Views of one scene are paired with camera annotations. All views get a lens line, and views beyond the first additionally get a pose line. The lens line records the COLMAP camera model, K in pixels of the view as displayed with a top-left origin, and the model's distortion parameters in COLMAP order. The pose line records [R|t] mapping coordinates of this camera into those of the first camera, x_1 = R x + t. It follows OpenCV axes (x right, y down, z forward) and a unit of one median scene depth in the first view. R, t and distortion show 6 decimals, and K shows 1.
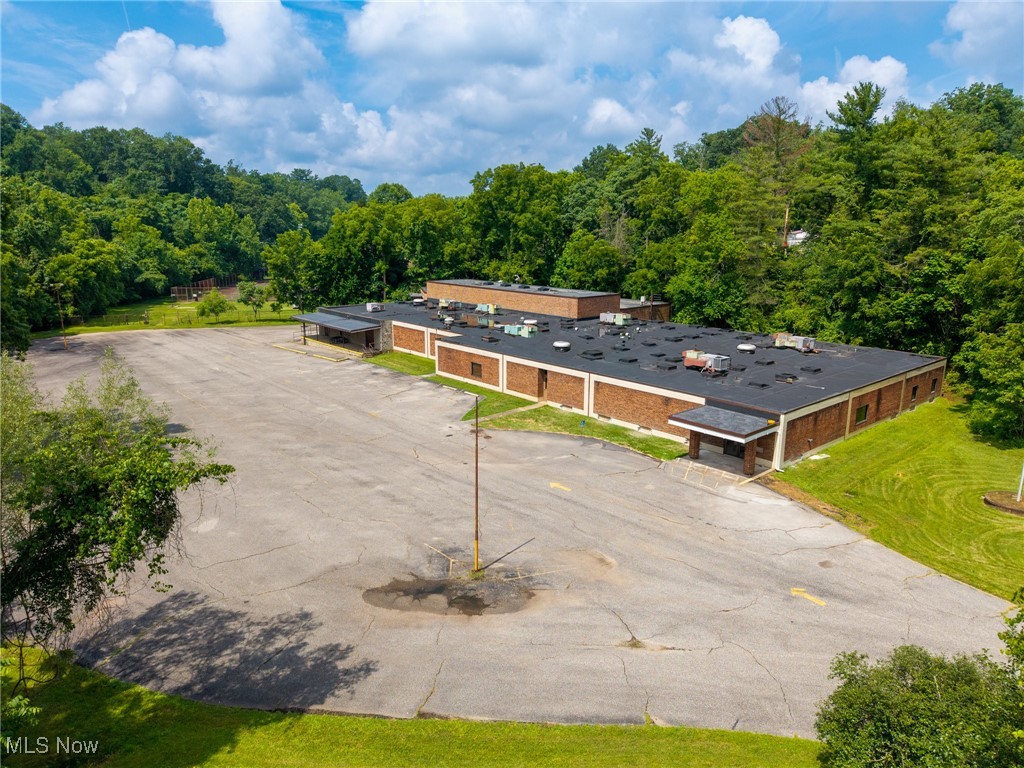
lens RADIAL K [[674.6, 0, 512.0], [0, 674.6, 384.0], [0, 0, 1]] dist [0.035485, -0.027342]
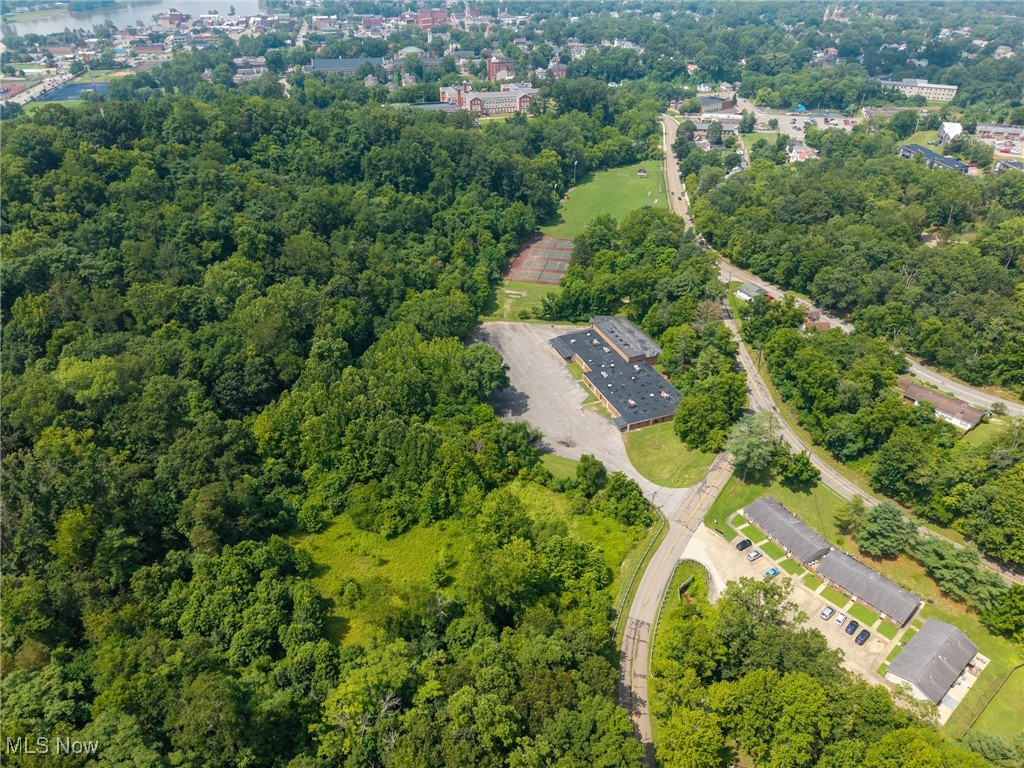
lens RADIAL K [[677.7, 0, 512.0], [0, 677.7, 384.0], [0, 0, 1]] dist [0.042580, -0.050249]
pose [[0.939357, 0.185848, -0.288216, 0.723561], [-0.075158, 0.931560, 0.355736, -1.541580], [0.334603, -0.312501, 0.889035, -3.007688]]
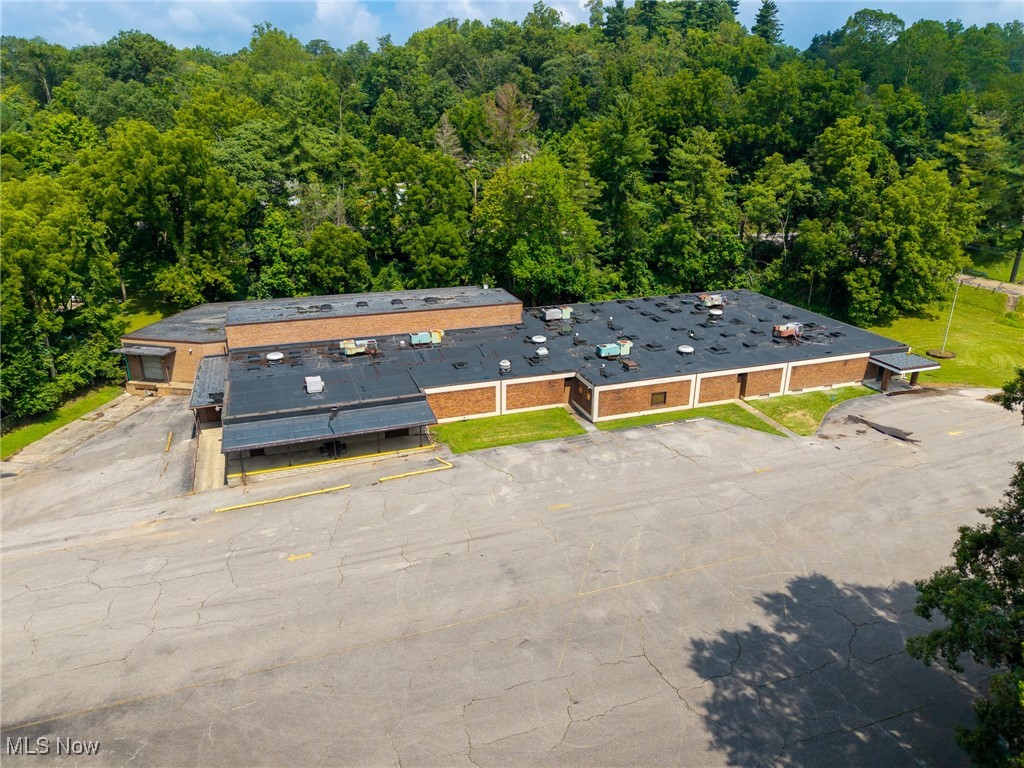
lens RADIAL K [[677.7, 0, 512.0], [0, 677.7, 384.0], [0, 0, 1]] dist [0.042580, -0.050249]
pose [[0.386880, -0.336584, 0.858508, -1.019916], [0.209253, 0.938762, 0.273750, -0.371973], [-0.898074, 0.073737, 0.433619, 0.770584]]
